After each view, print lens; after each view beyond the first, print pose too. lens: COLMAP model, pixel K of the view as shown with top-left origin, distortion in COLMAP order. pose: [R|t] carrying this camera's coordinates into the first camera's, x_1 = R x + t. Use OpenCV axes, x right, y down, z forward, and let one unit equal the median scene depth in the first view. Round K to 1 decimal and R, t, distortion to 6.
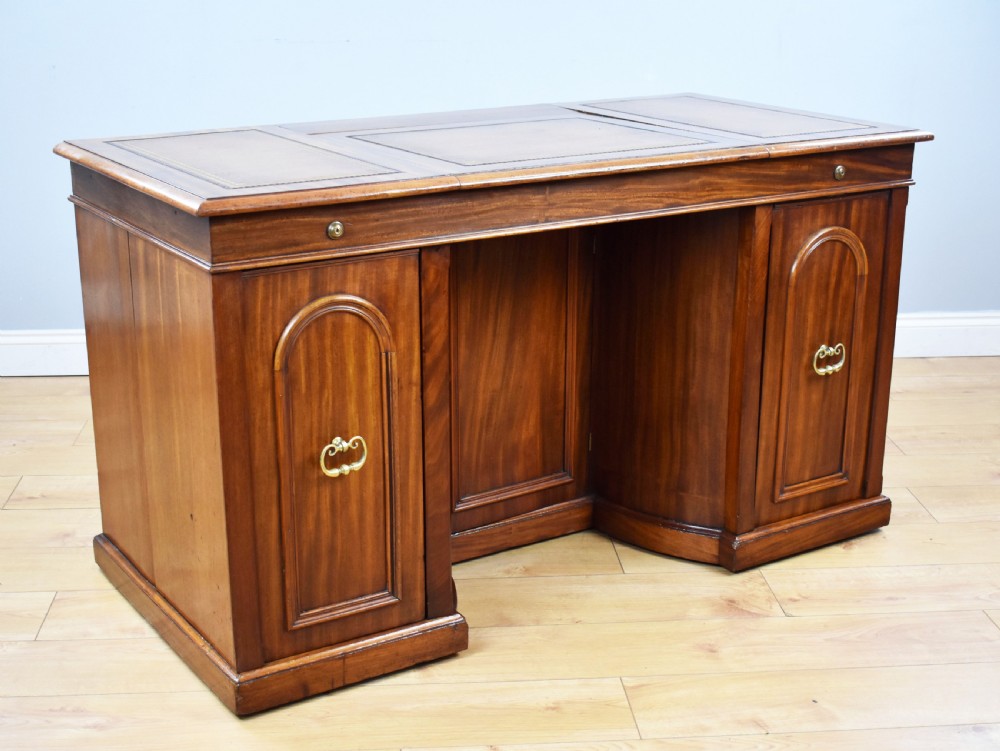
lens RADIAL K [[1427.9, 0, 500.0], [0, 1427.9, 375.5], [0, 0, 1]] dist [0.034396, -0.032884]
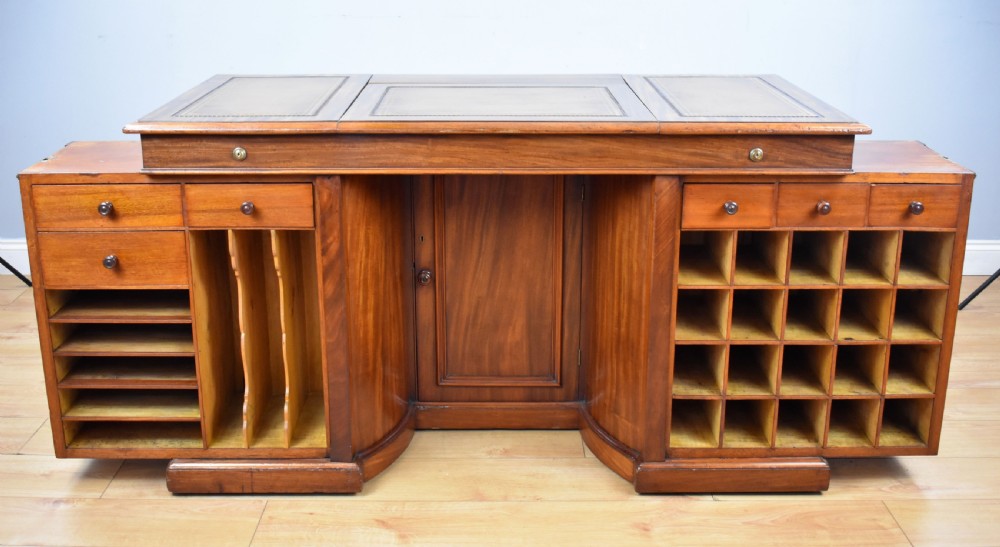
lens RADIAL K [[1079.5, 0, 500.2], [0, 1079.5, 233.8], [0, 0, 1]] dist [-0.021617, -0.011726]
pose [[0.852184, 0.148975, -0.501587, 0.491787], [-0.155011, 0.987460, 0.029923, -0.077732], [0.499755, 0.052251, 0.864589, 0.206821]]
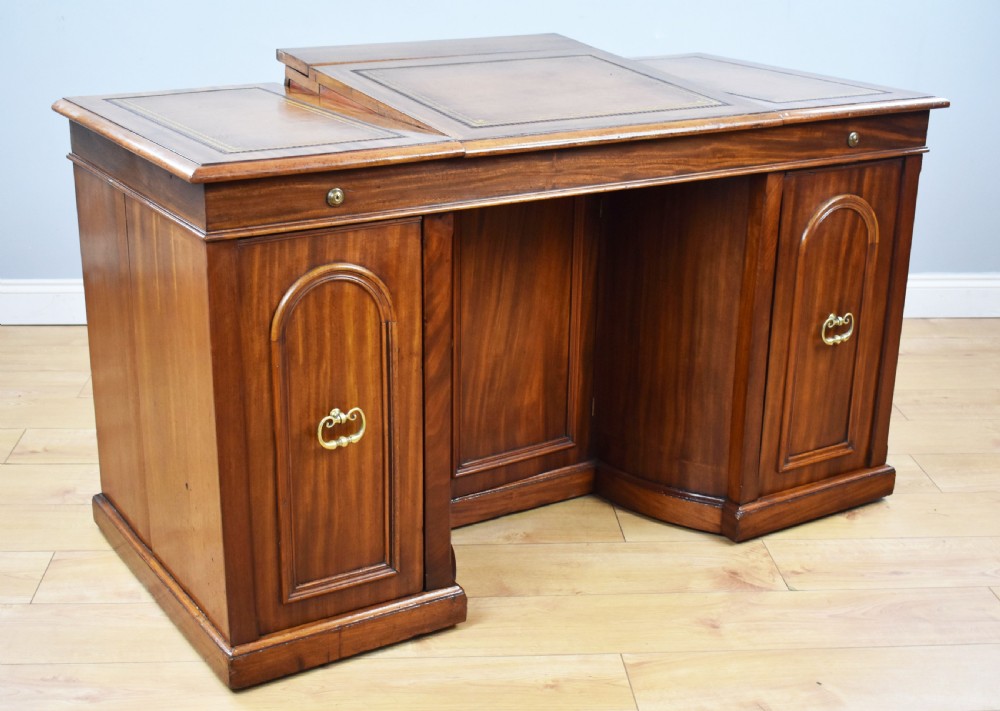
lens RADIAL K [[1359.6, 0, 488.0], [0, 1359.6, 349.3], [0, 0, 1]] dist [0.015518, 0.017400]
pose [[0.999824, 0.015206, -0.010990, -0.000104], [-0.014885, 0.999475, 0.028763, -0.021563], [0.011422, -0.028594, 0.999526, 0.062612]]
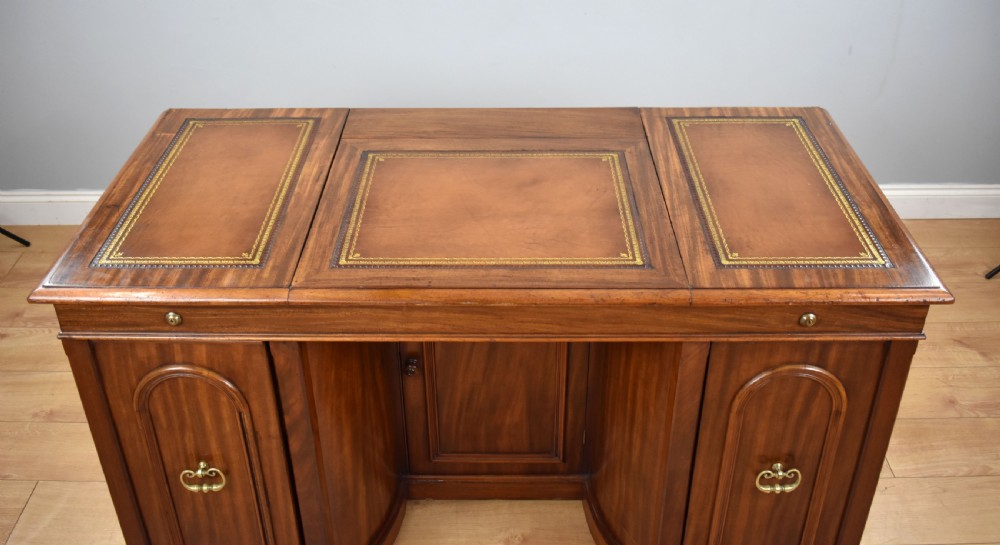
lens RADIAL K [[942.8, 0, 500.4], [0, 942.8, 176.6], [0, 0, 1]] dist [-0.044821, -0.008425]
pose [[0.845306, 0.257763, -0.467992, 0.325646], [-0.152543, 0.955901, 0.250966, -0.342359], [0.512044, -0.140754, 0.847348, 0.434684]]
